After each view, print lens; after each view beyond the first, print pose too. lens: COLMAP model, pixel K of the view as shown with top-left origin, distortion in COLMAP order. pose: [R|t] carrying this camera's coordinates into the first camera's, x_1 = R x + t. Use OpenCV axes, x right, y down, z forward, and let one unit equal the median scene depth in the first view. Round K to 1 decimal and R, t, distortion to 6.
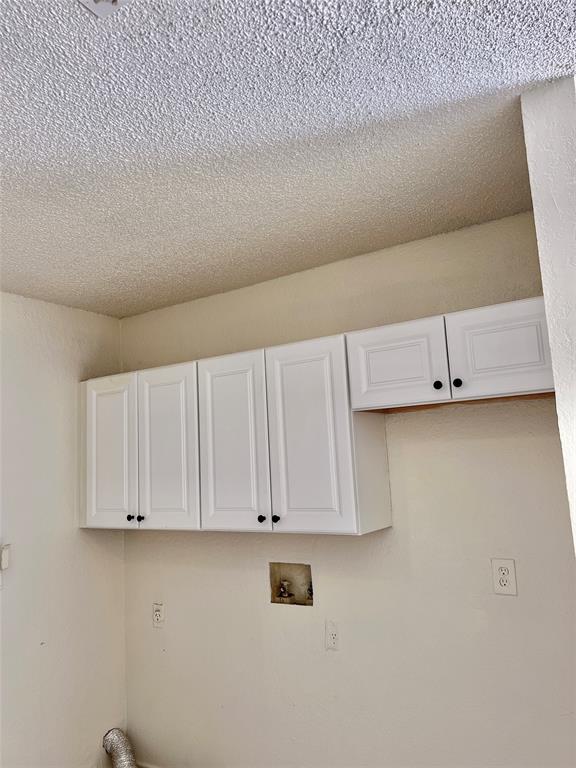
lens RADIAL K [[579.2, 0, 286.6], [0, 579.2, 387.8], [0, 0, 1]] dist [0.076182, -0.118802]
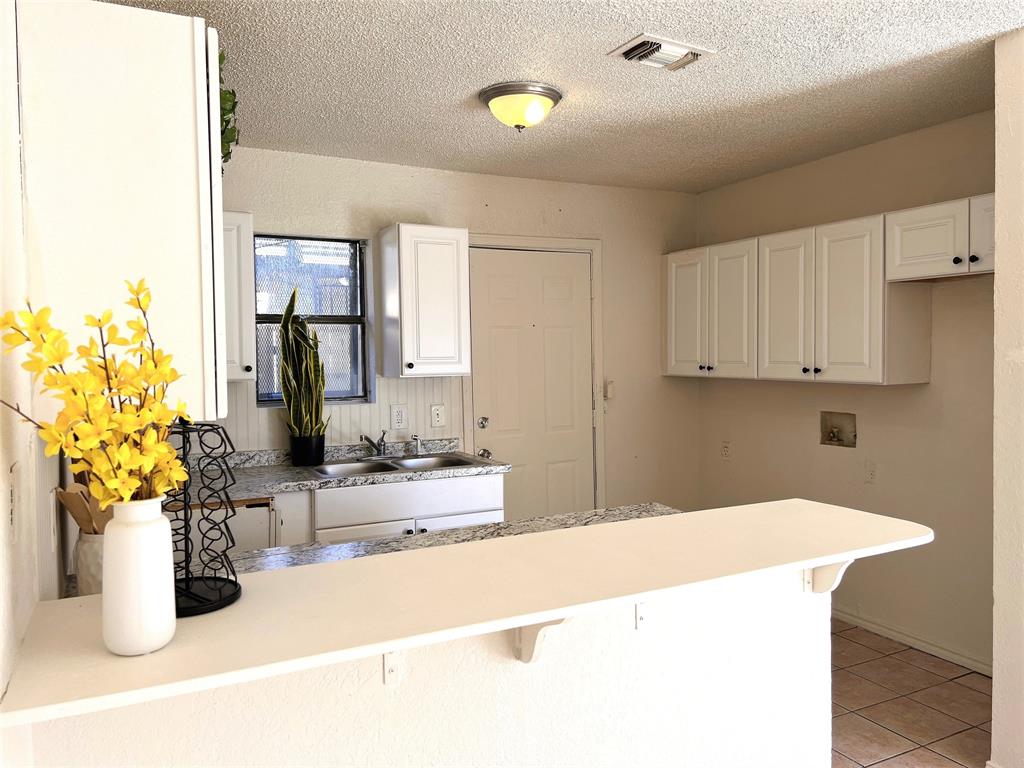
lens RADIAL K [[772.3, 0, 512.0], [0, 772.3, 384.0], [0, 0, 1]] dist [0.076182, -0.118802]
pose [[0.864792, 0.060007, -0.498532, 0.213008], [0.037983, 0.982172, 0.184109, -0.063170], [0.500692, -0.178151, 0.847095, -0.622076]]
